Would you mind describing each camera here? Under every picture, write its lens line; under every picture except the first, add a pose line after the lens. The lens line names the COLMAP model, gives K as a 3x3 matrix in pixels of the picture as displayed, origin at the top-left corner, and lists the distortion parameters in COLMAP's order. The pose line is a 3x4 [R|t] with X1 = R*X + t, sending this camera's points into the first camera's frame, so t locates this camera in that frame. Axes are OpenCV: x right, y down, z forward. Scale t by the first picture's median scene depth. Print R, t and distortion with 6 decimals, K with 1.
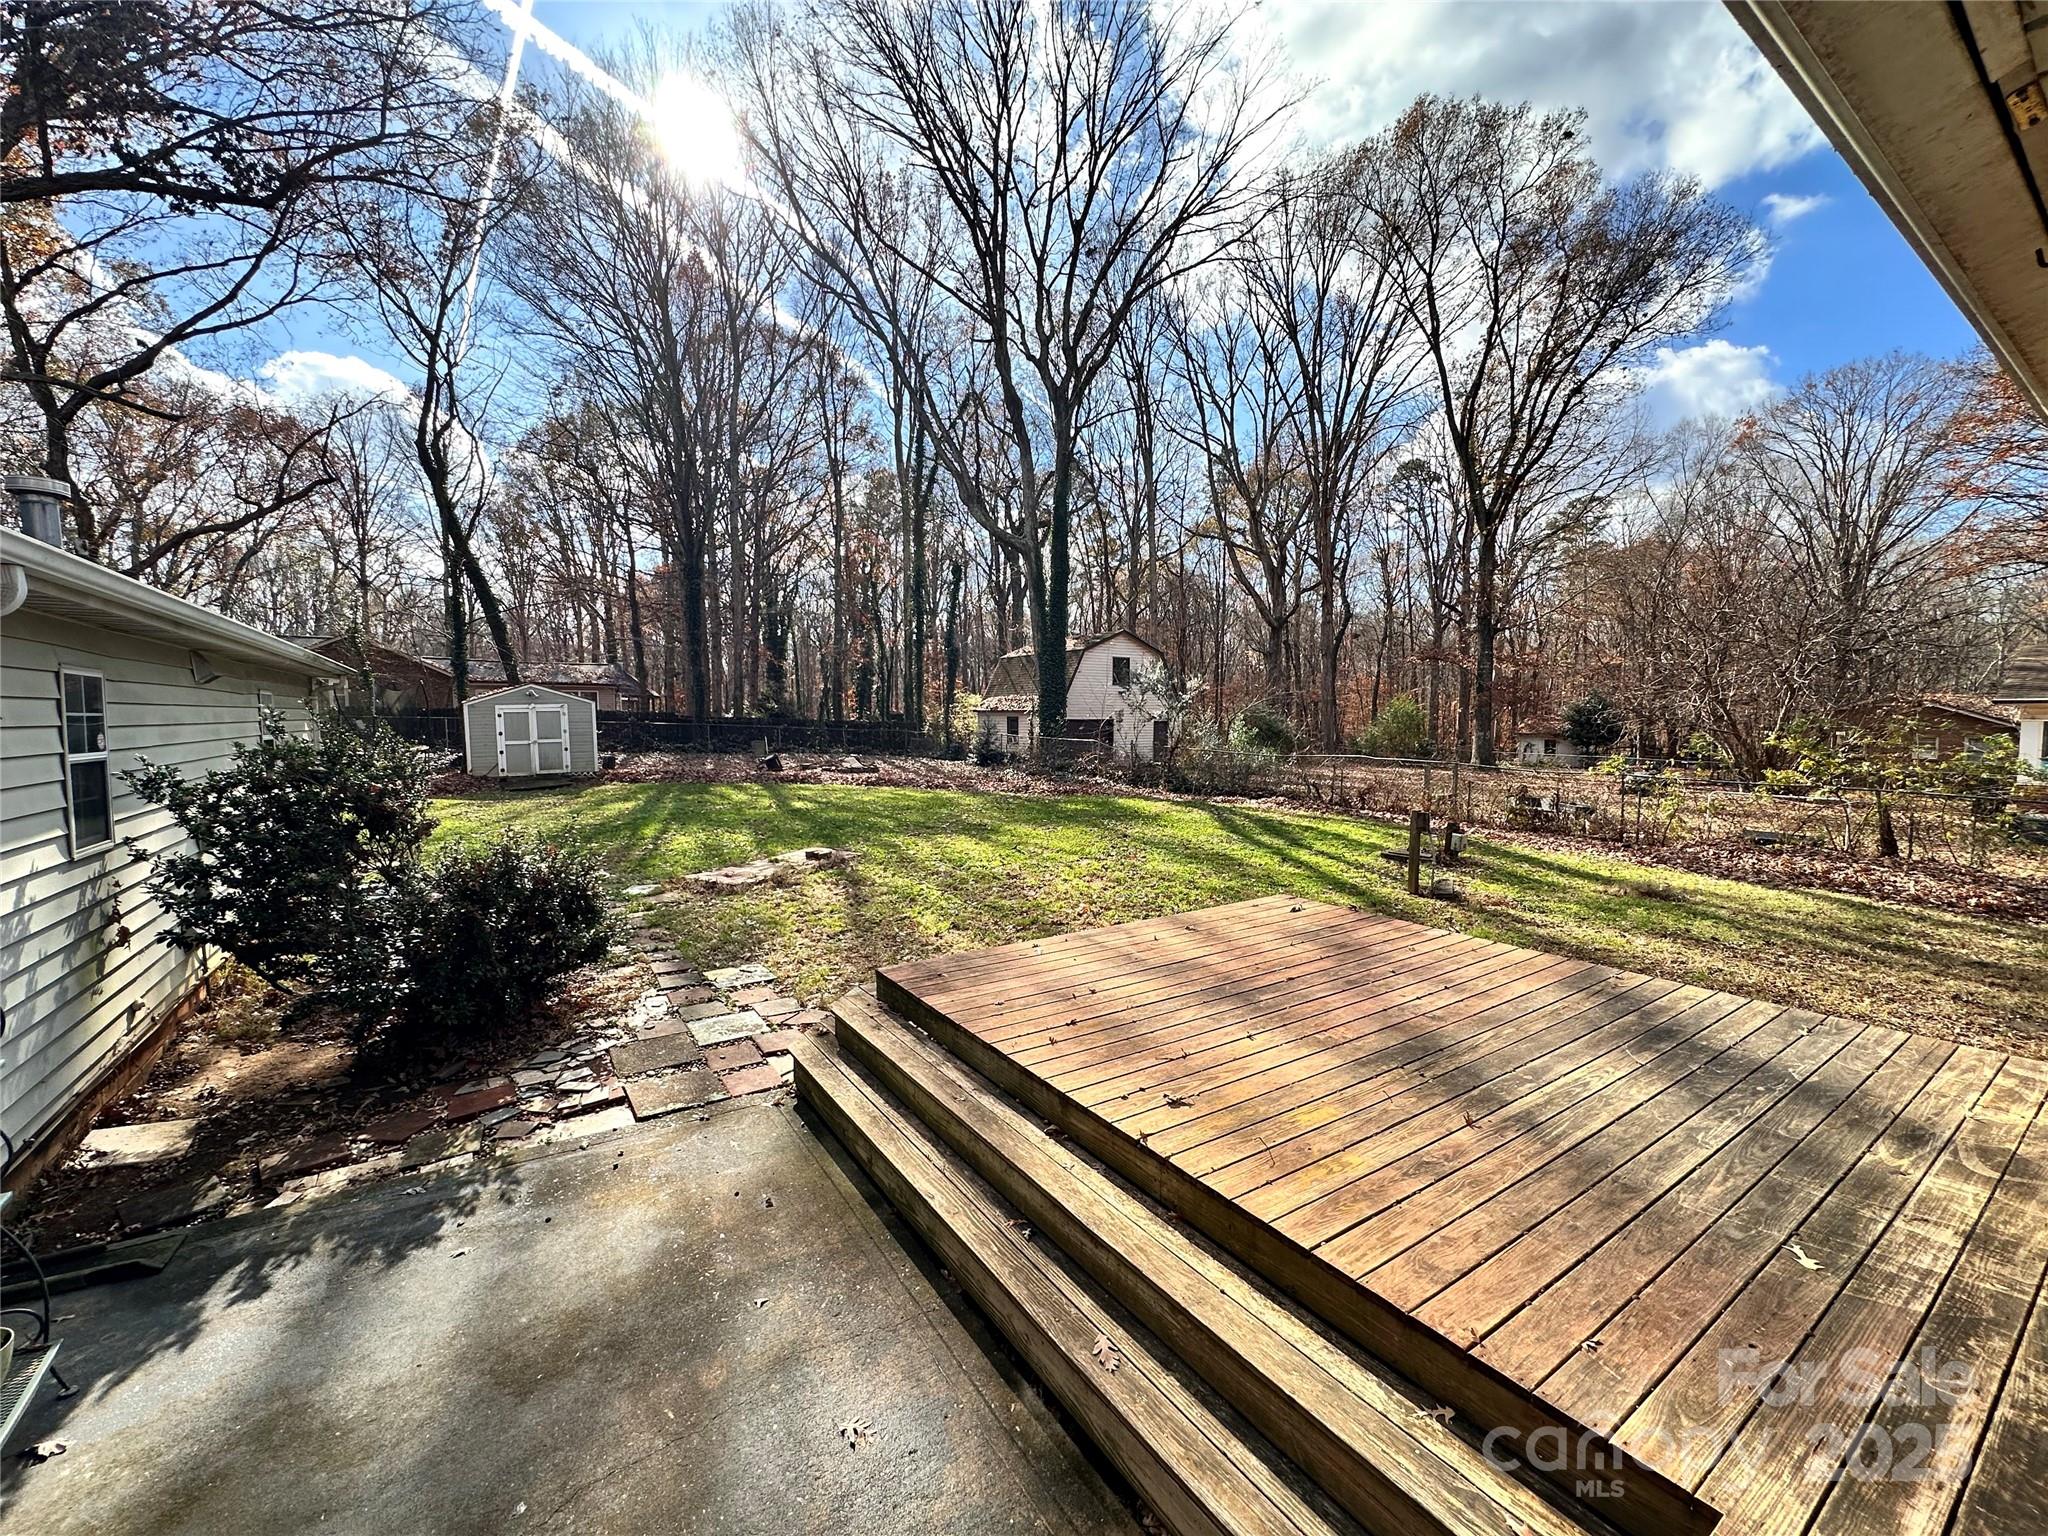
lens RADIAL K [[817.4, 0, 1024.0], [0, 817.4, 768.0], [0, 0, 1]] dist [-0.001767, 0.001036]
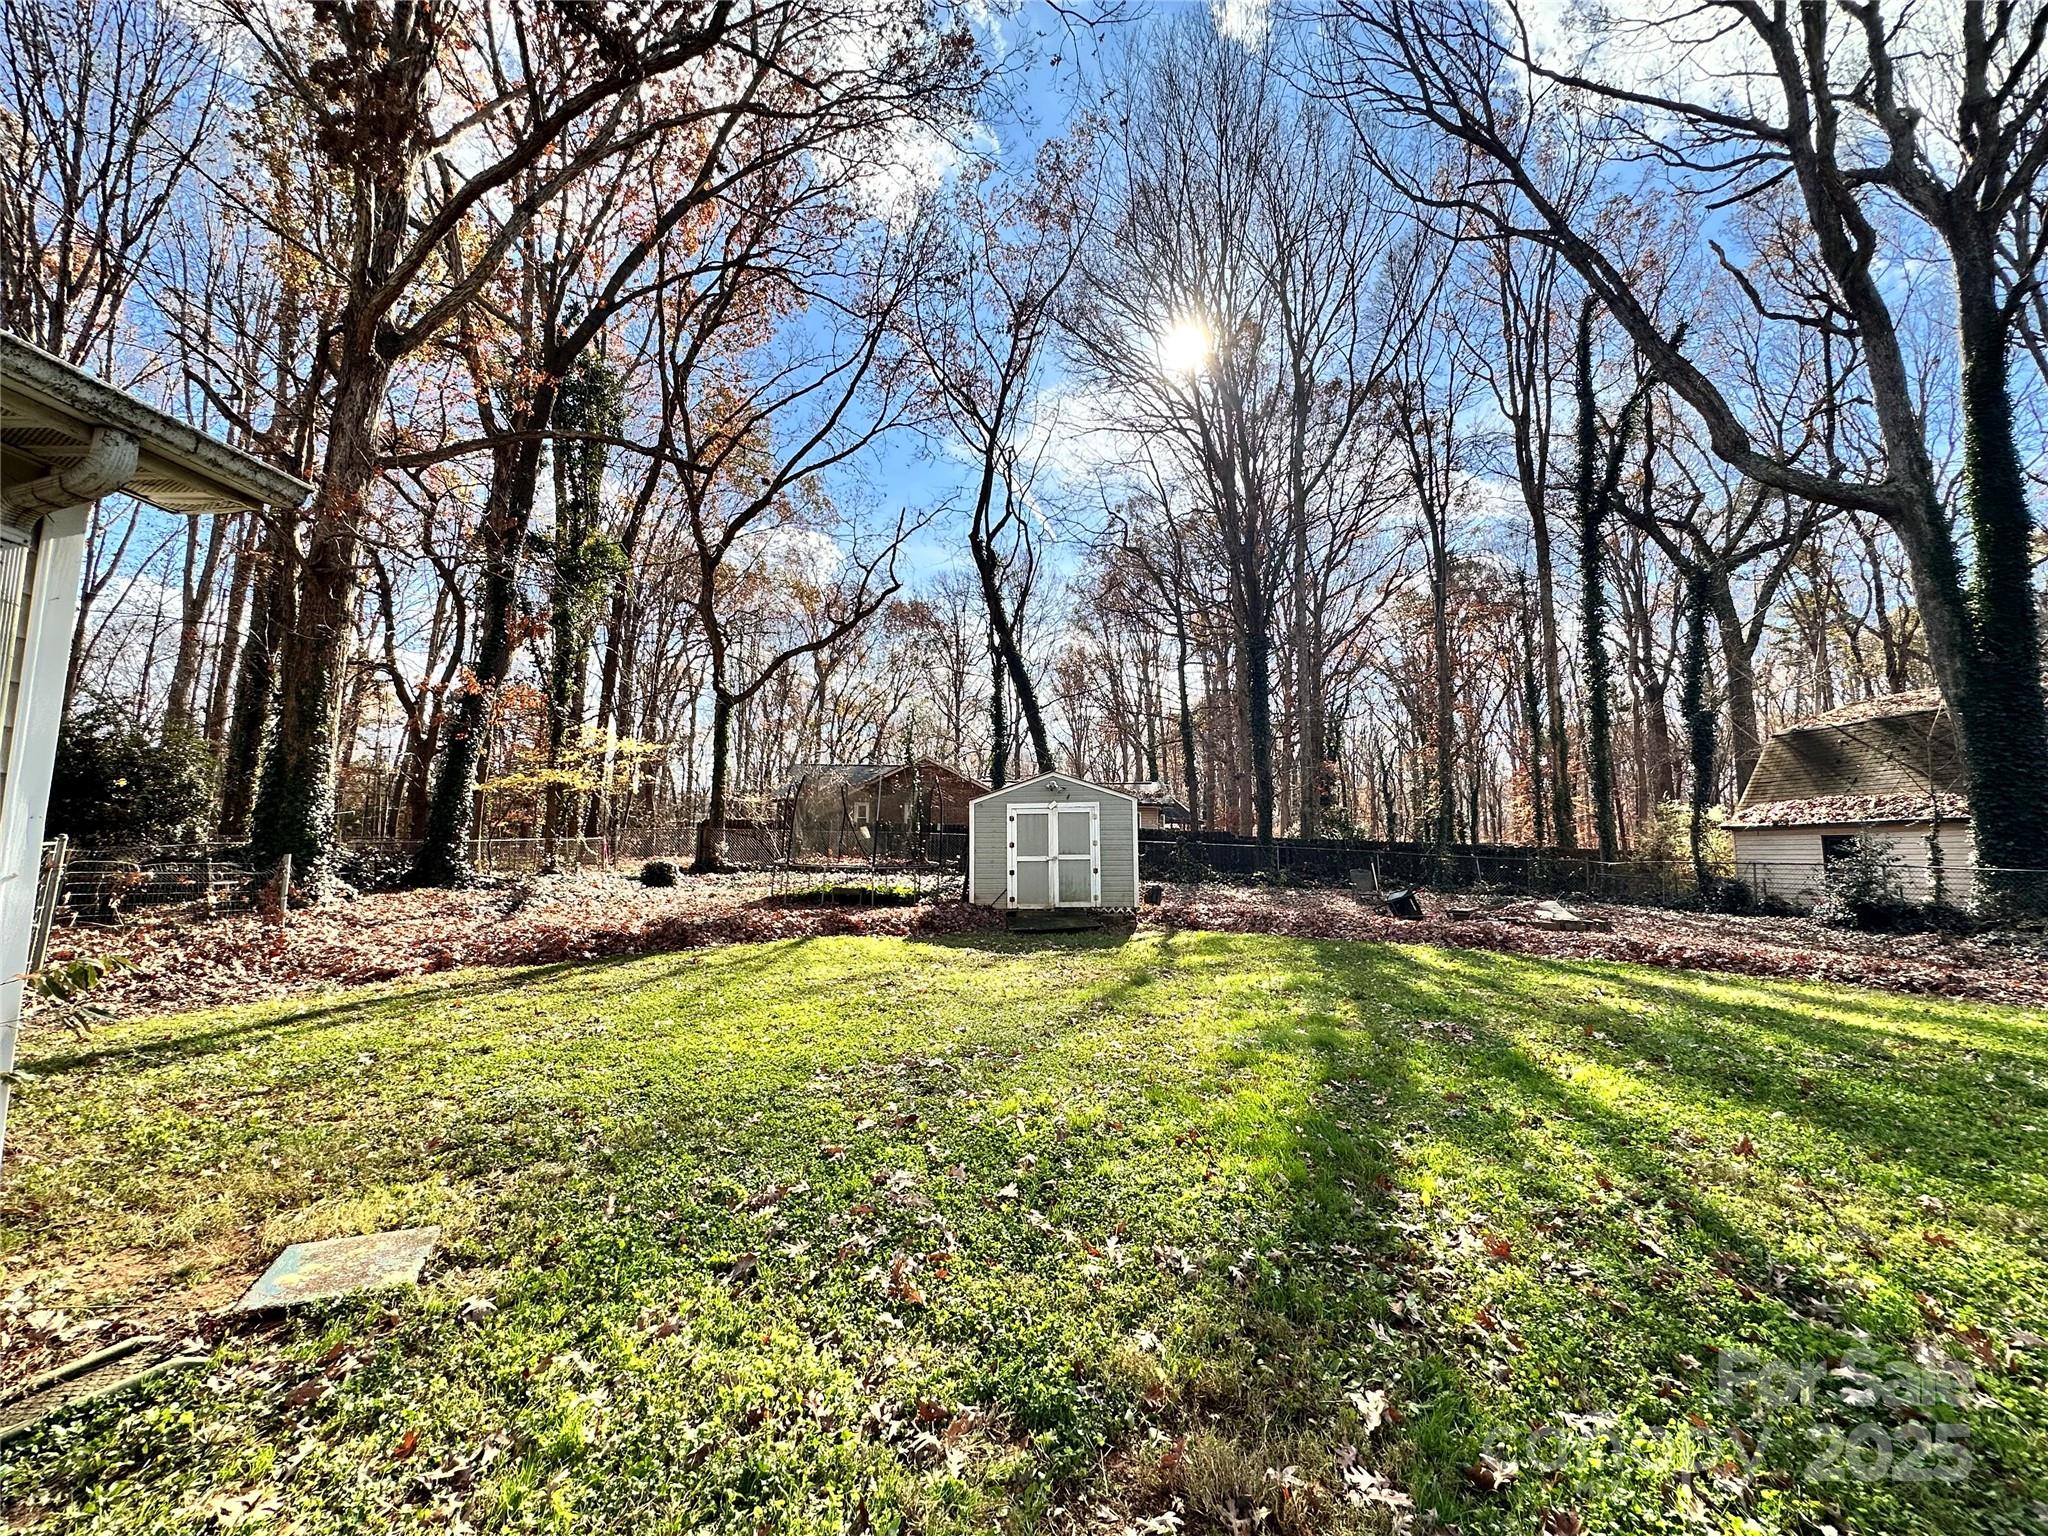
lens RADIAL K [[817.4, 0, 1024.0], [0, 817.4, 768.0], [0, 0, 1]] dist [-0.001767, 0.001036]
pose [[0.814022, -0.054594, -0.578263, -0.178388], [-0.044751, 0.986719, -0.156152, 0.000472], [0.579108, 0.152989, 0.800767, 0.341865]]
